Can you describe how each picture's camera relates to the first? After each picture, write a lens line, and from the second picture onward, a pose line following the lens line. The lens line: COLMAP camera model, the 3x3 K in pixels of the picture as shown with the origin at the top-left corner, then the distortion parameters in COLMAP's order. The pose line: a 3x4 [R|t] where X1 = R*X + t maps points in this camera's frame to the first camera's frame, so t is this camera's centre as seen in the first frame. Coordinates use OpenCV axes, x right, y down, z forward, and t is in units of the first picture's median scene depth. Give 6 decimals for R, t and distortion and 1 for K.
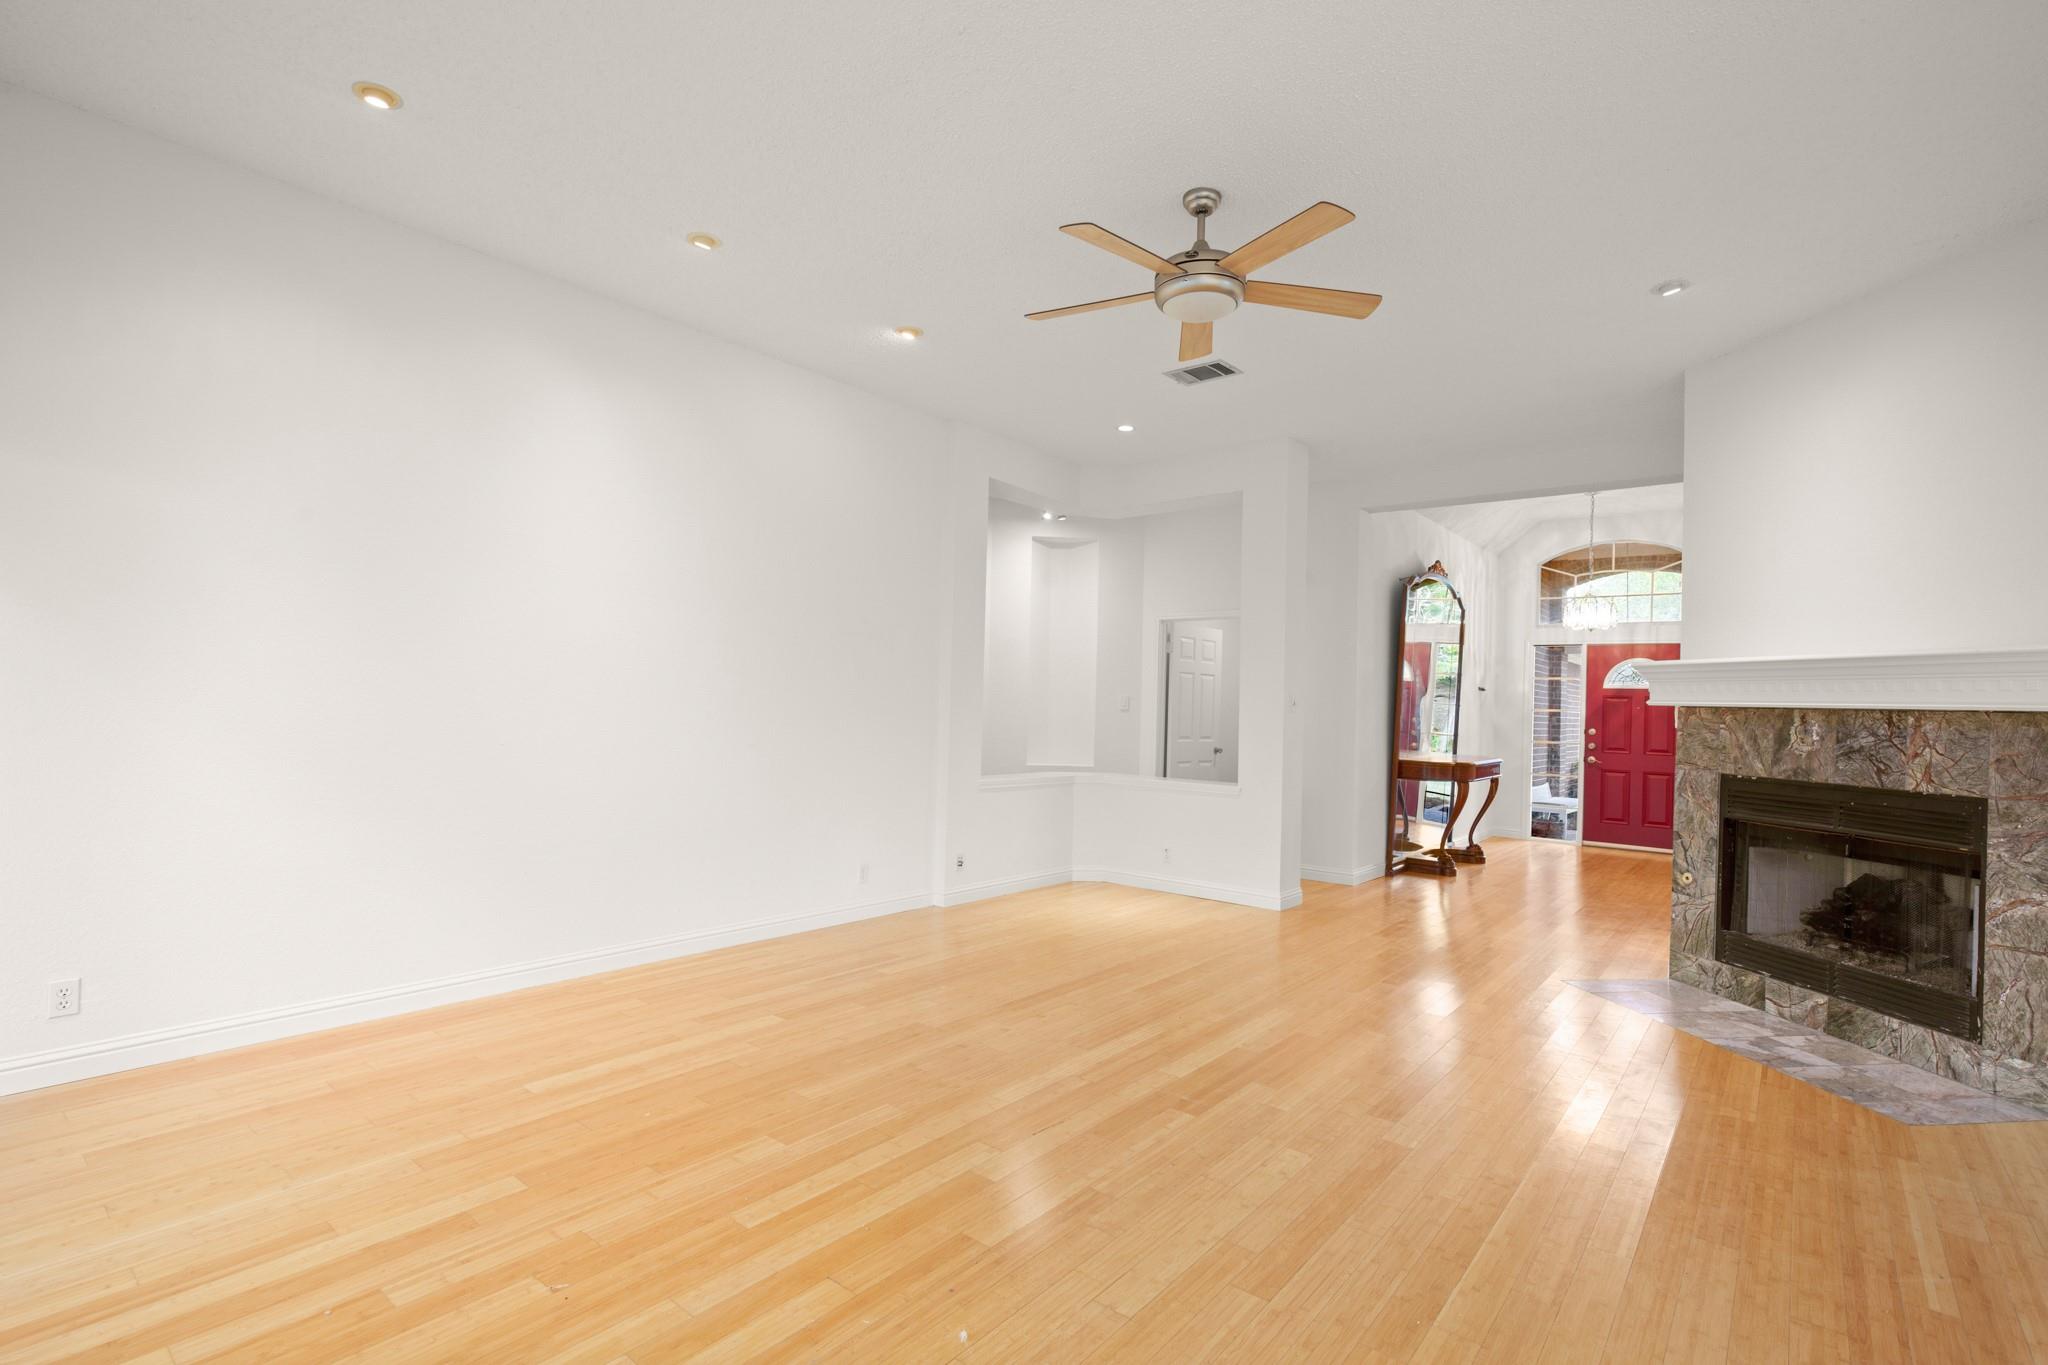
lens RADIAL K [[934.6, 0, 1031.2], [0, 934.6, 704.8], [0, 0, 1]] dist [-0.001098, 0.000256]
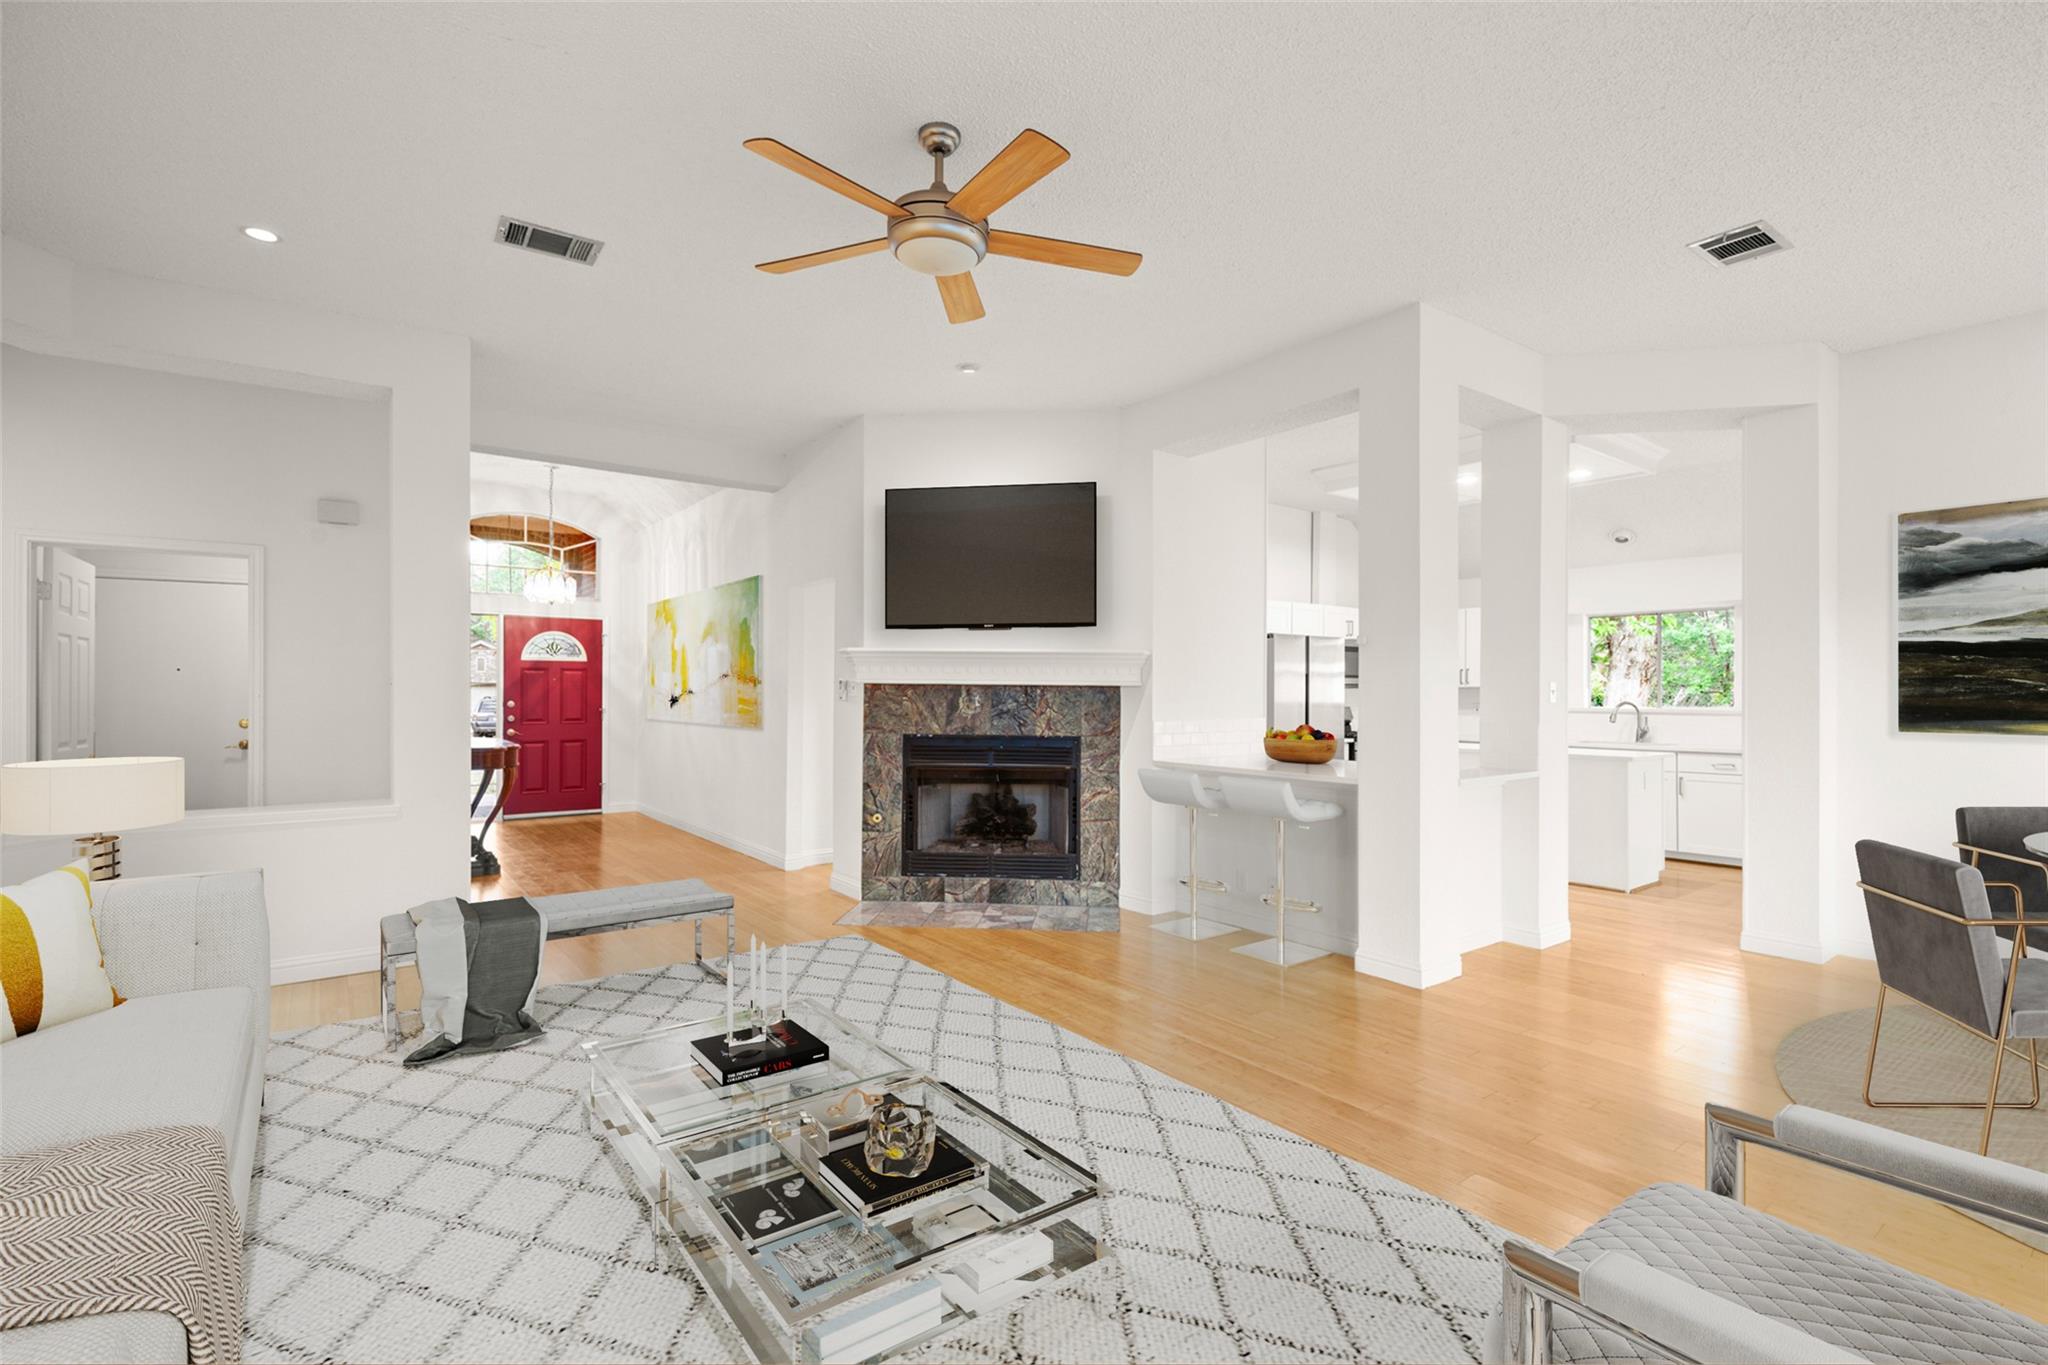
lens RADIAL K [[934.6, 0, 1031.2], [0, 934.6, 704.8], [0, 0, 1]] dist [-0.001098, 0.000256]
pose [[0.244626, -0.043508, 0.968641, -0.541916], [0.004271, 0.999031, 0.043794, -0.027521], [-0.969608, -0.006576, 0.244575, 0.552269]]
